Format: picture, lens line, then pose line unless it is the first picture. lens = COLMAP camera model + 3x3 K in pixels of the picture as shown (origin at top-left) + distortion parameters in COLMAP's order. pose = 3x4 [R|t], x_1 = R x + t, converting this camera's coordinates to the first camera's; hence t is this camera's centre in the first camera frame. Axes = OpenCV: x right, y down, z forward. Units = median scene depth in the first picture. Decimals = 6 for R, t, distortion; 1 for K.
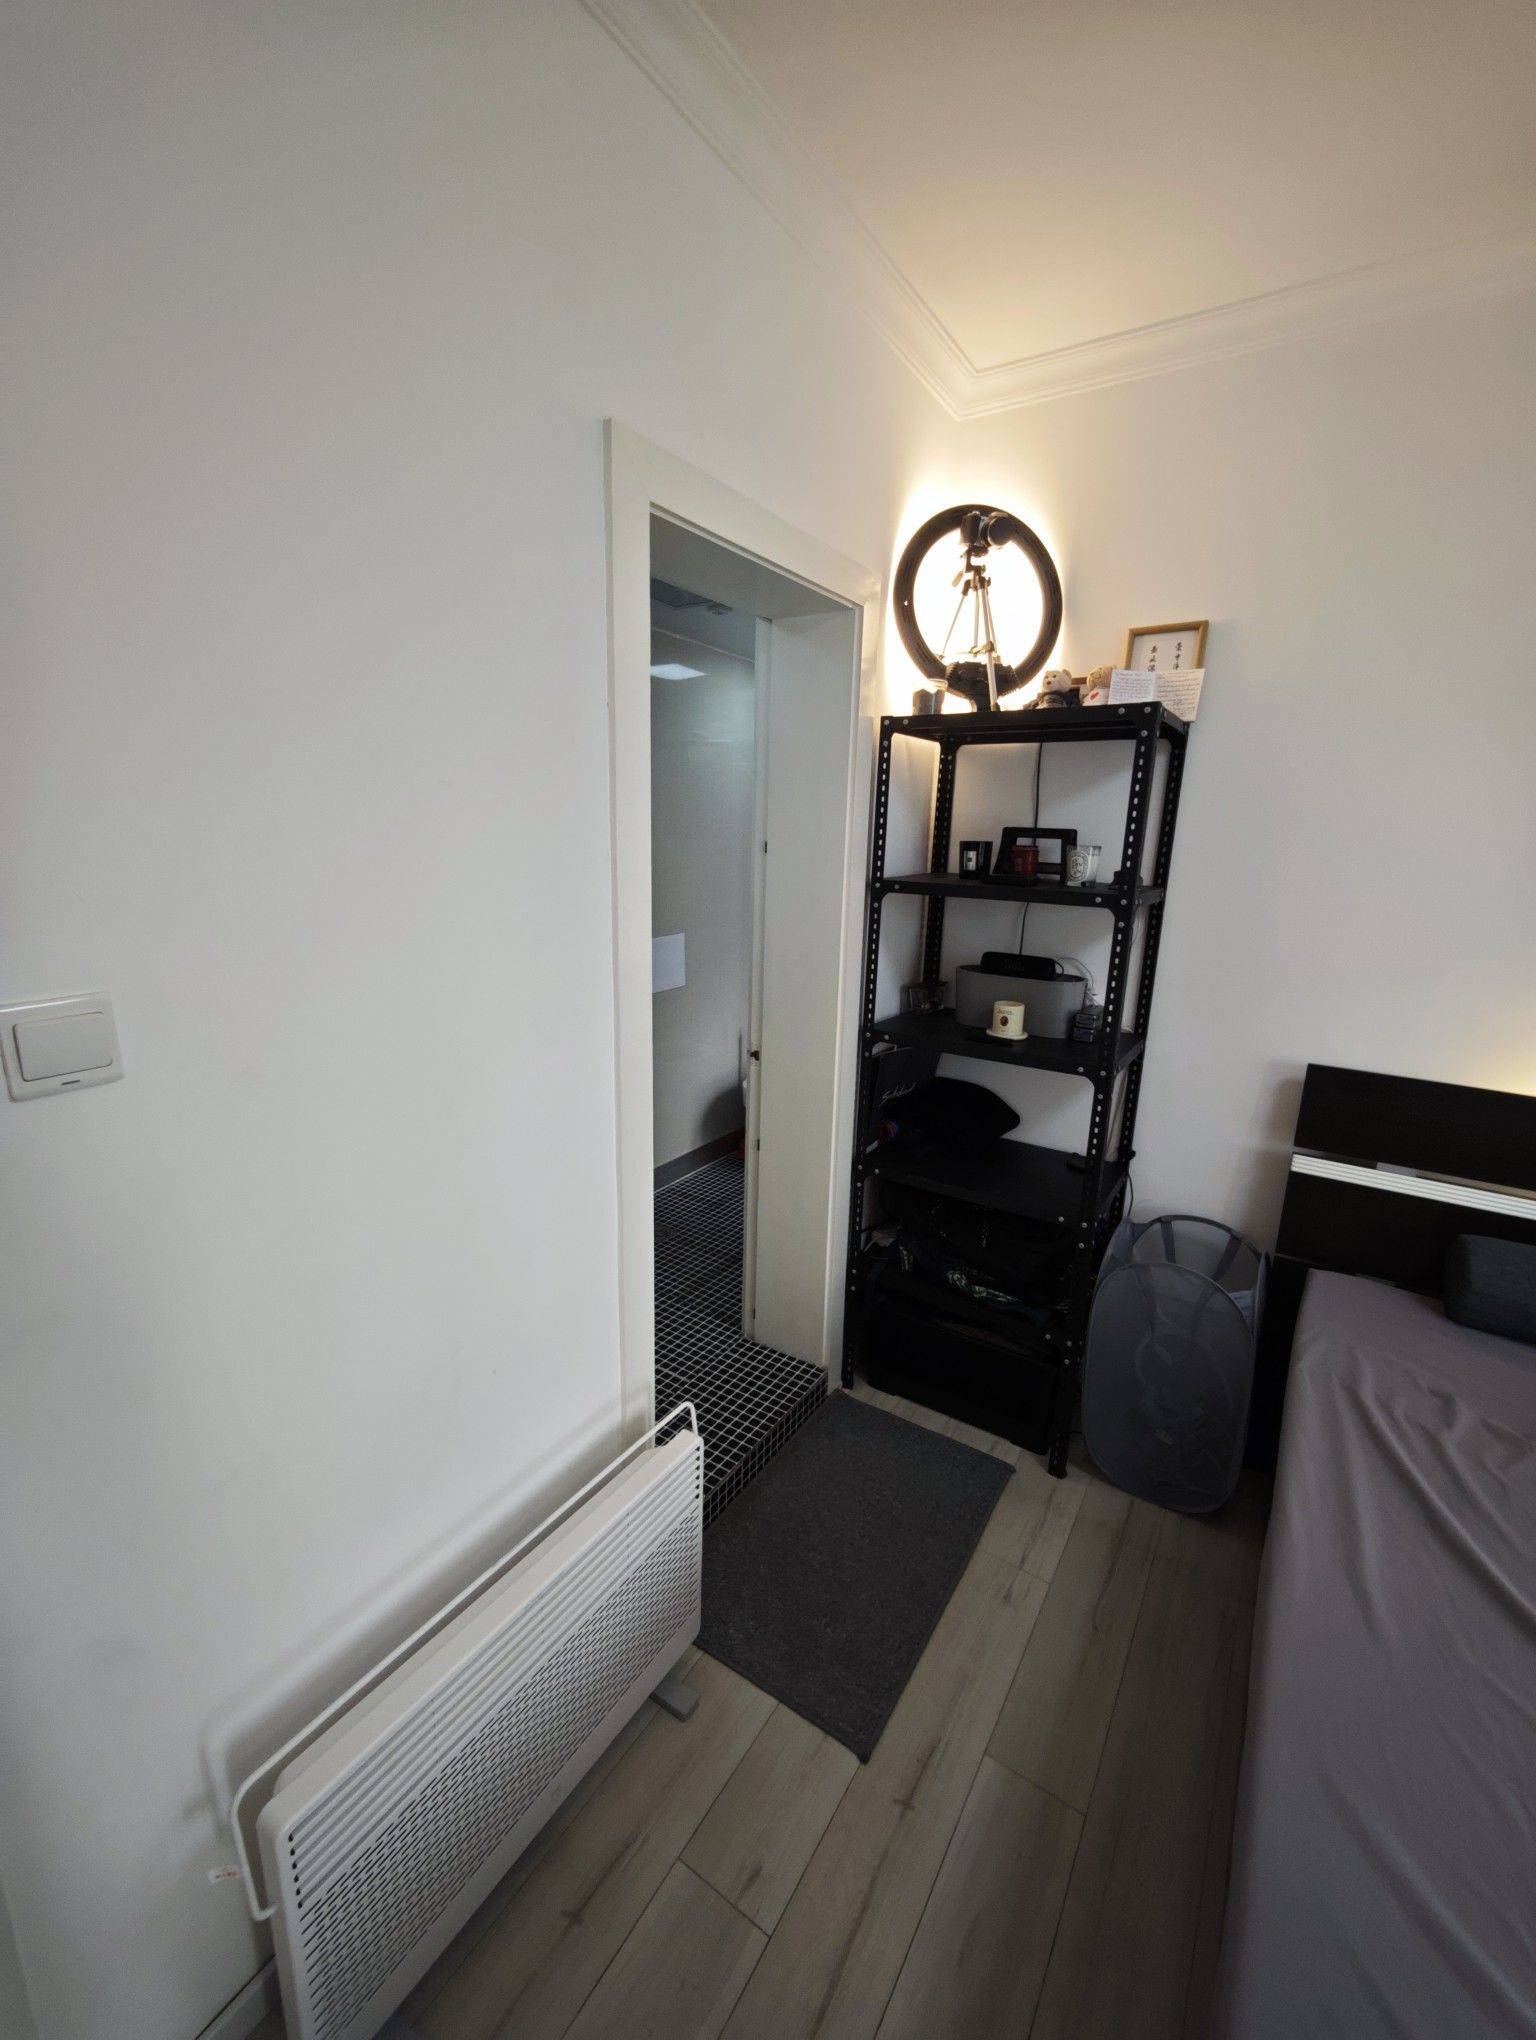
lens RADIAL K [[851.5, 0, 766.0], [0, 851.5, 1027.8], [0, 0, 1]] dist [0.001437, 0.000277]
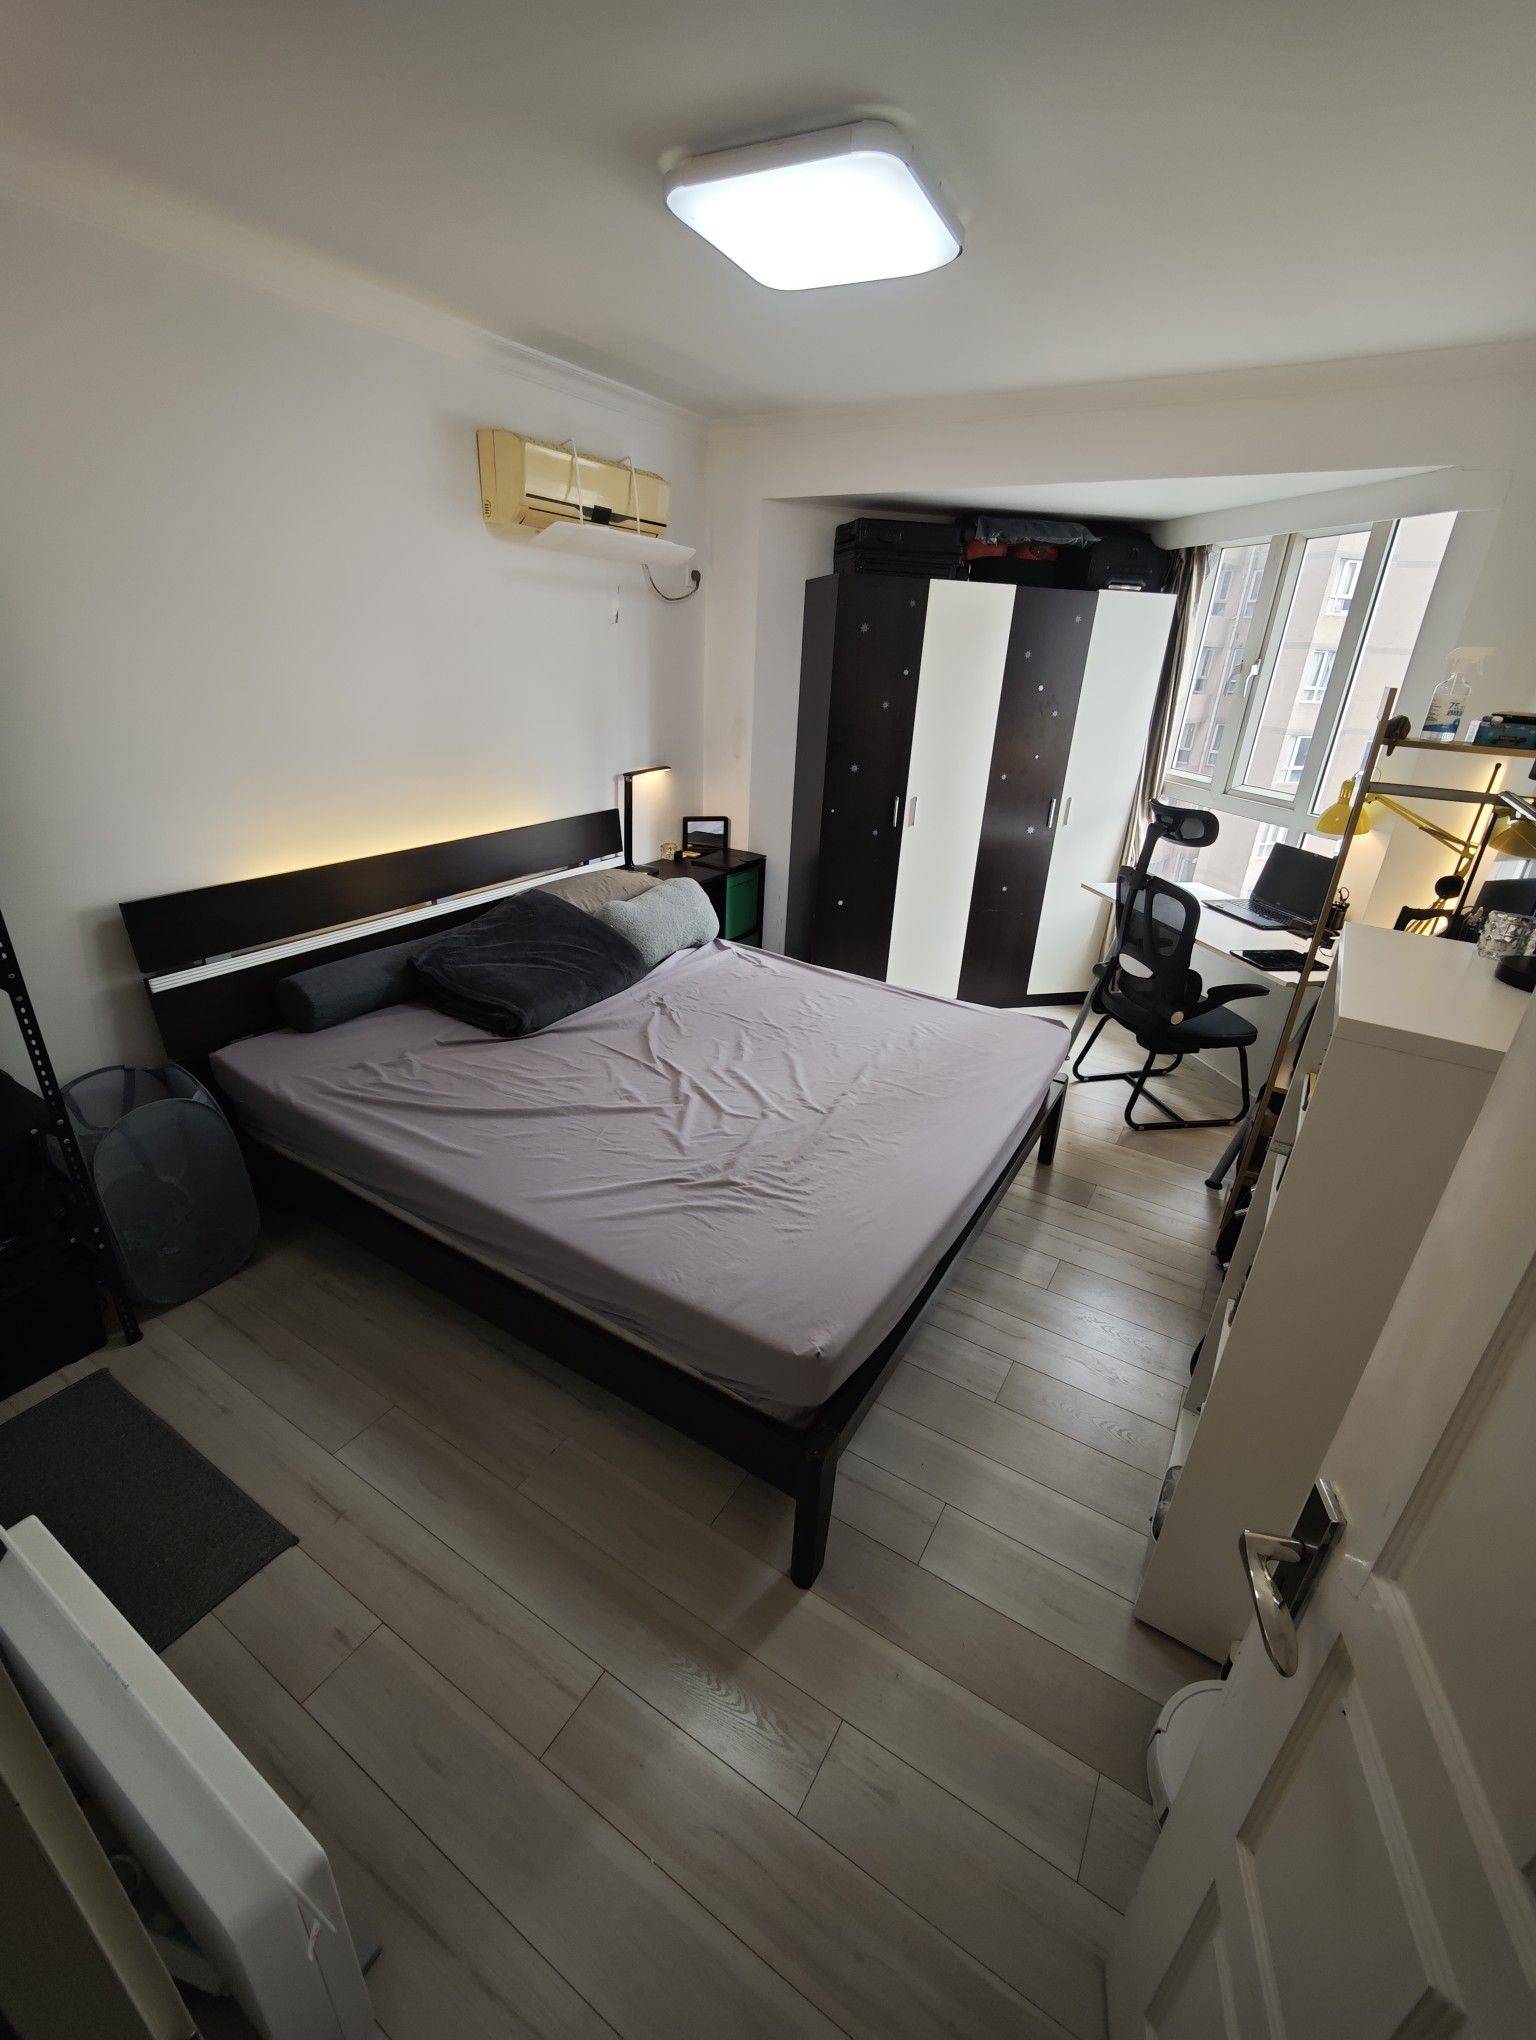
lens RADIAL K [[851.5, 0, 767.4], [0, 851.5, 1025.4], [0, 0, 1]] dist [0.001437, 0.000277]
pose [[-0.029267, -0.432625, 0.901099, -0.488717], [0.186826, 0.883231, 0.430114, -0.140722], [-0.981957, 0.180937, 0.054976, 0.093707]]
